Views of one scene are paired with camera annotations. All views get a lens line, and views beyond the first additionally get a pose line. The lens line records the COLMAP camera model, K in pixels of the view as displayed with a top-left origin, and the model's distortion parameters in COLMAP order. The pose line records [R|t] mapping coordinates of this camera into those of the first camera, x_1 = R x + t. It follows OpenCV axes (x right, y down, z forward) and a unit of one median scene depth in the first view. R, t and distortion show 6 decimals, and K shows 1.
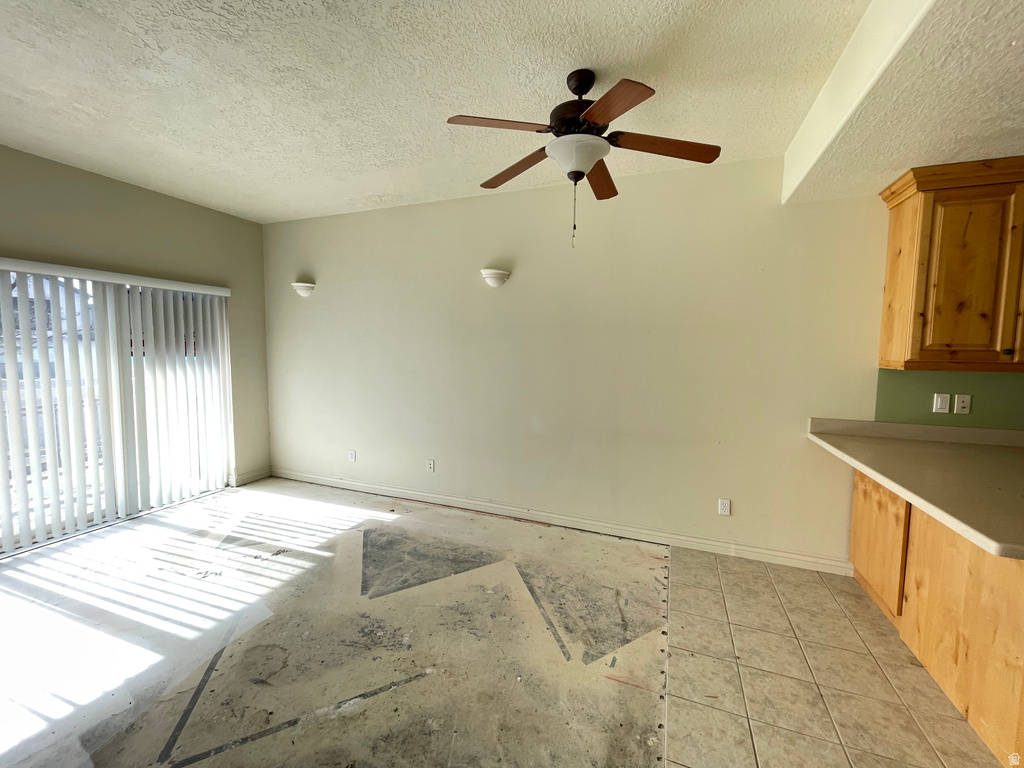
lens RADIAL K [[412.7, 0, 510.9], [0, 412.7, 380.2], [0, 0, 1]] dist [-0.001242, -0.000503]
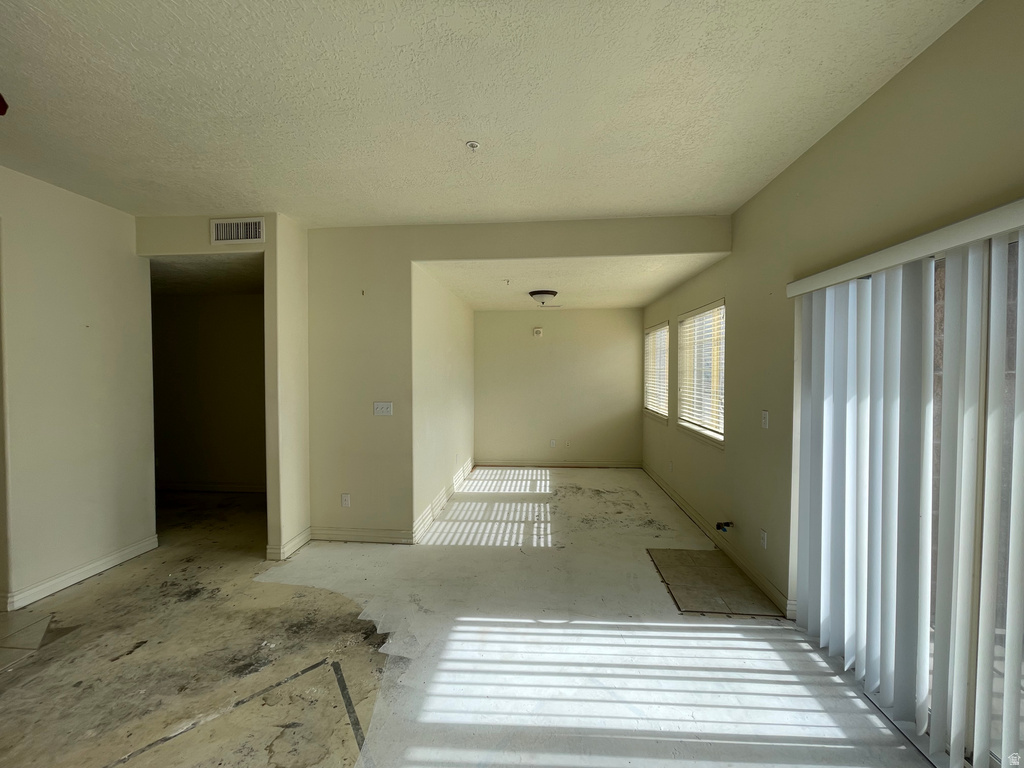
lens RADIAL K [[412.7, 0, 510.9], [0, 412.7, 380.2], [0, 0, 1]] dist [-0.001242, -0.000503]
pose [[-0.958710, -0.003174, -0.284367, -0.706611], [-0.031543, 0.994955, 0.095236, -0.162472], [0.282630, 0.100274, -0.953974, 1.700606]]
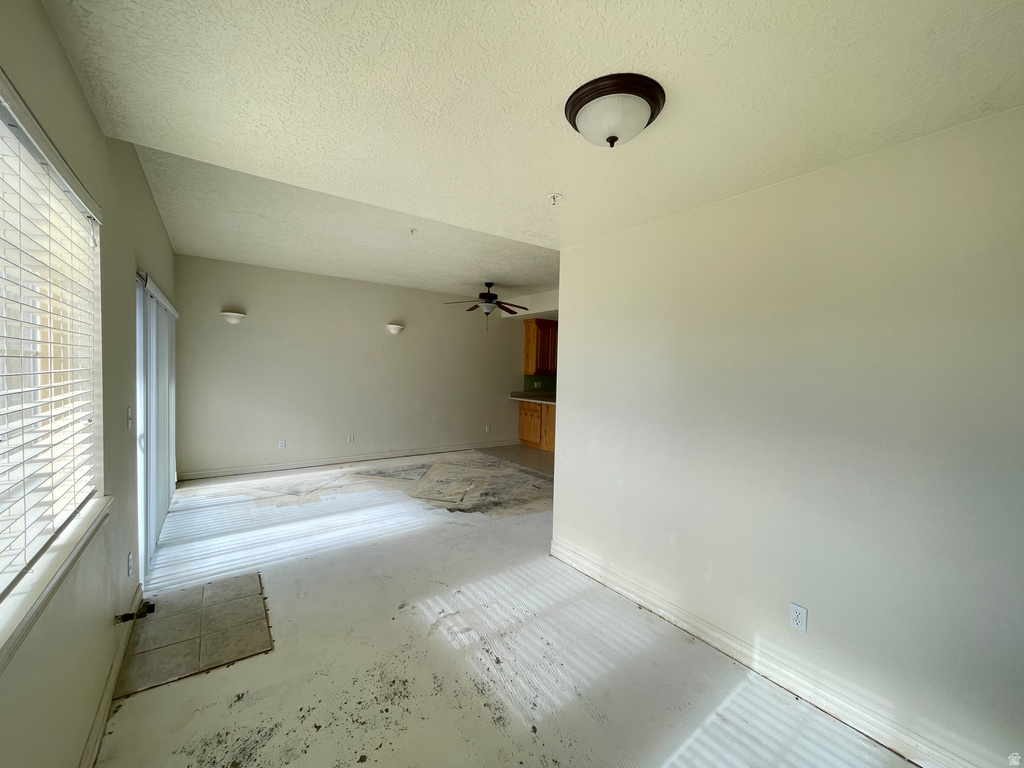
lens RADIAL K [[412.7, 0, 510.9], [0, 412.7, 380.2], [0, 0, 1]] dist [-0.001242, -0.000503]
pose [[0.537253, -0.024568, 0.843063, -2.239671], [0.042317, 0.999102, 0.002148, 0.003101], [-0.842359, 0.034521, 0.537810, -0.744943]]
